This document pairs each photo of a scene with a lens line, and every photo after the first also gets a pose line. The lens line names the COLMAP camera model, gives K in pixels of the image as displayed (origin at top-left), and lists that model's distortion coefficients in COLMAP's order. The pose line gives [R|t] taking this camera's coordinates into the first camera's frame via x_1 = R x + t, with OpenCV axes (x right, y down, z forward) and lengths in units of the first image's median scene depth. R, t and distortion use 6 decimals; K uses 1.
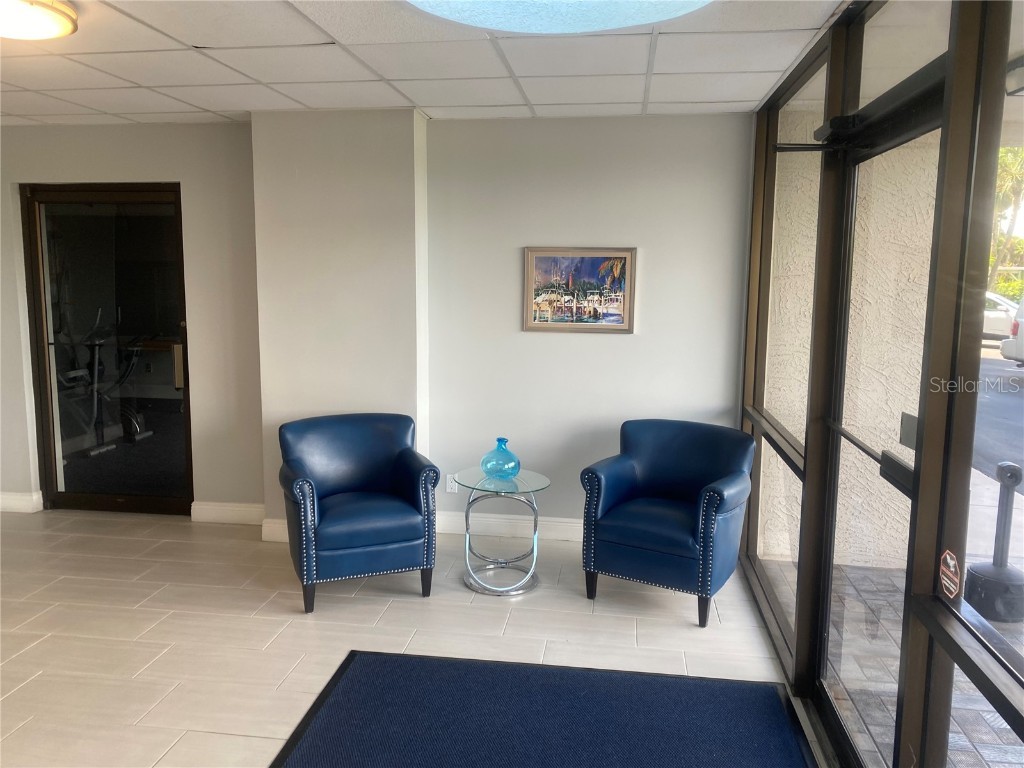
lens RADIAL K [[787.5, 0, 512.4], [0, 787.5, 380.7], [0, 0, 1]] dist [0.041168, -0.026566]
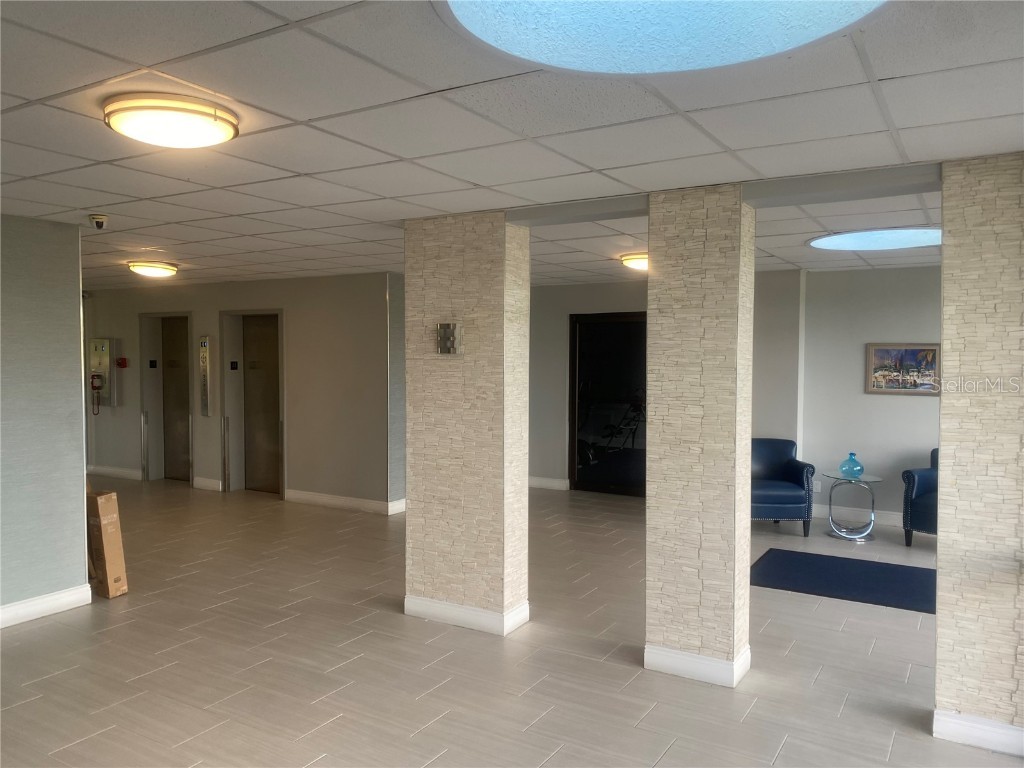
lens RADIAL K [[787.5, 0, 528.9], [0, 787.5, 372.8], [0, 0, 1]] dist [0.041168, -0.026566]
pose [[0.926991, 0.010800, -0.374928, -0.018527], [-0.052874, 0.993366, -0.102115, 0.101954], [0.371338, 0.114484, 0.921413, -0.803450]]
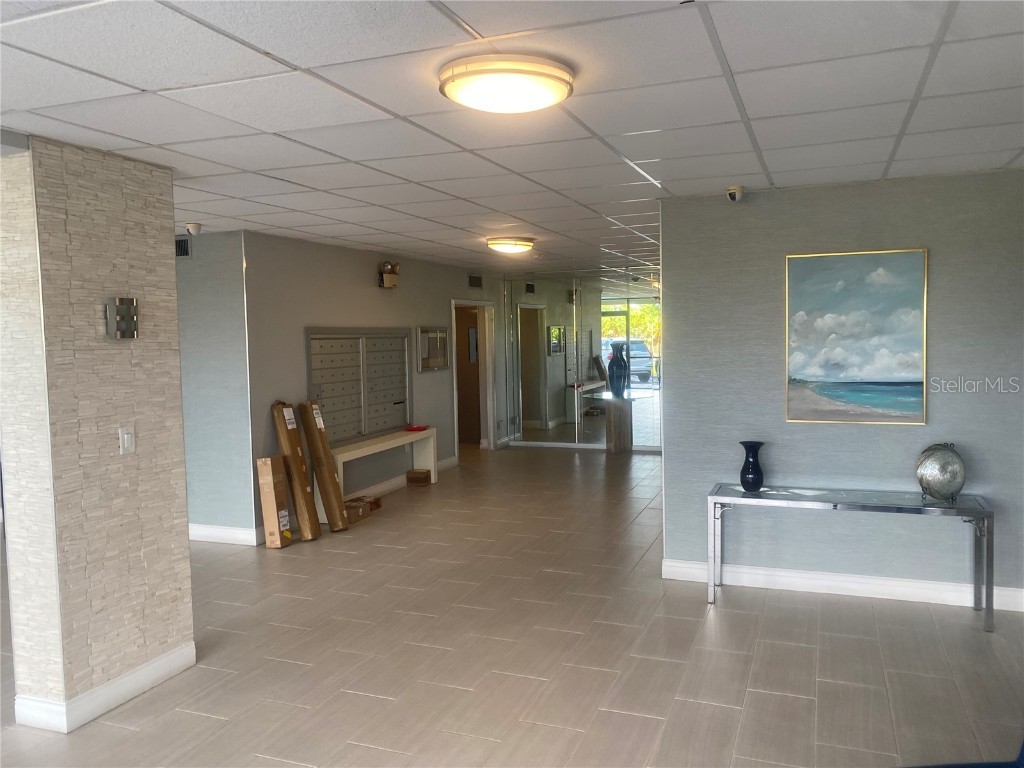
lens RADIAL K [[787.5, 0, 515.0], [0, 787.5, 388.5], [0, 0, 1]] dist [0.041168, -0.026566]
pose [[-0.217070, 0.072618, -0.973451, 0.376075], [-0.119553, 0.987744, 0.100343, -0.306995], [0.968807, 0.138160, -0.205728, 2.123468]]
